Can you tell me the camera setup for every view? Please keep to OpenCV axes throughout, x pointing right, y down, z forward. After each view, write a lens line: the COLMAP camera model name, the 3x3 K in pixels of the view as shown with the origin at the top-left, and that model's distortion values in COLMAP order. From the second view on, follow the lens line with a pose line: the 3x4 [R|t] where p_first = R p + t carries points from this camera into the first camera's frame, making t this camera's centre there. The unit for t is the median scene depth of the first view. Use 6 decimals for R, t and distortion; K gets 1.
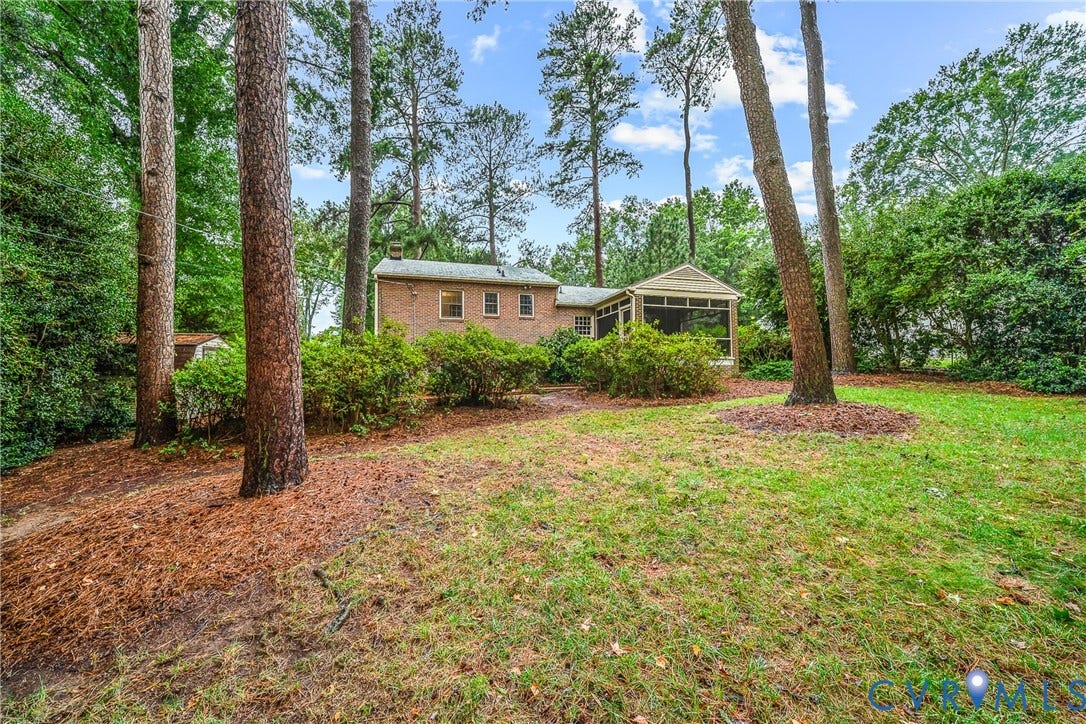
lens RADIAL K [[369.2, 0, 542.4], [0, 369.2, 354.9], [0, 0, 1]] dist [-0.014067, -0.000086]
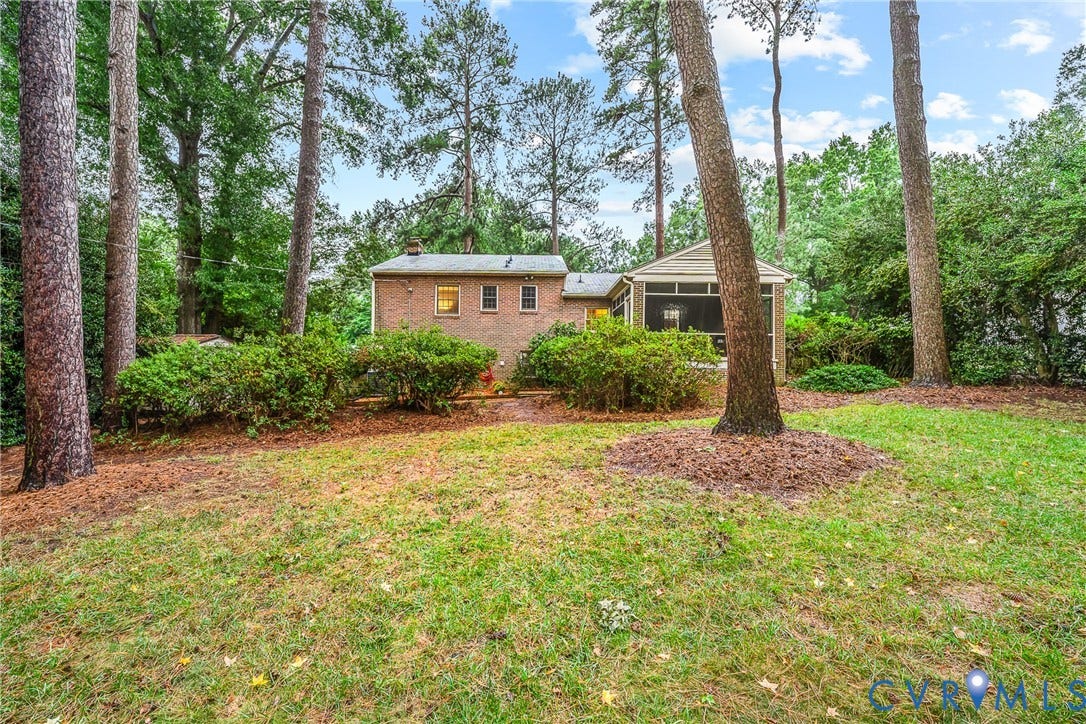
lens RADIAL K [[397.7, 0, 547.1], [0, 397.7, 360.2], [0, 0, 1]] dist [-0.023870, 0.000003]
pose [[0.964387, 0.010508, -0.264286, 0.253882], [-0.002897, 0.999570, 0.029171, -0.012178], [0.264479, -0.027367, 0.964003, 0.078683]]
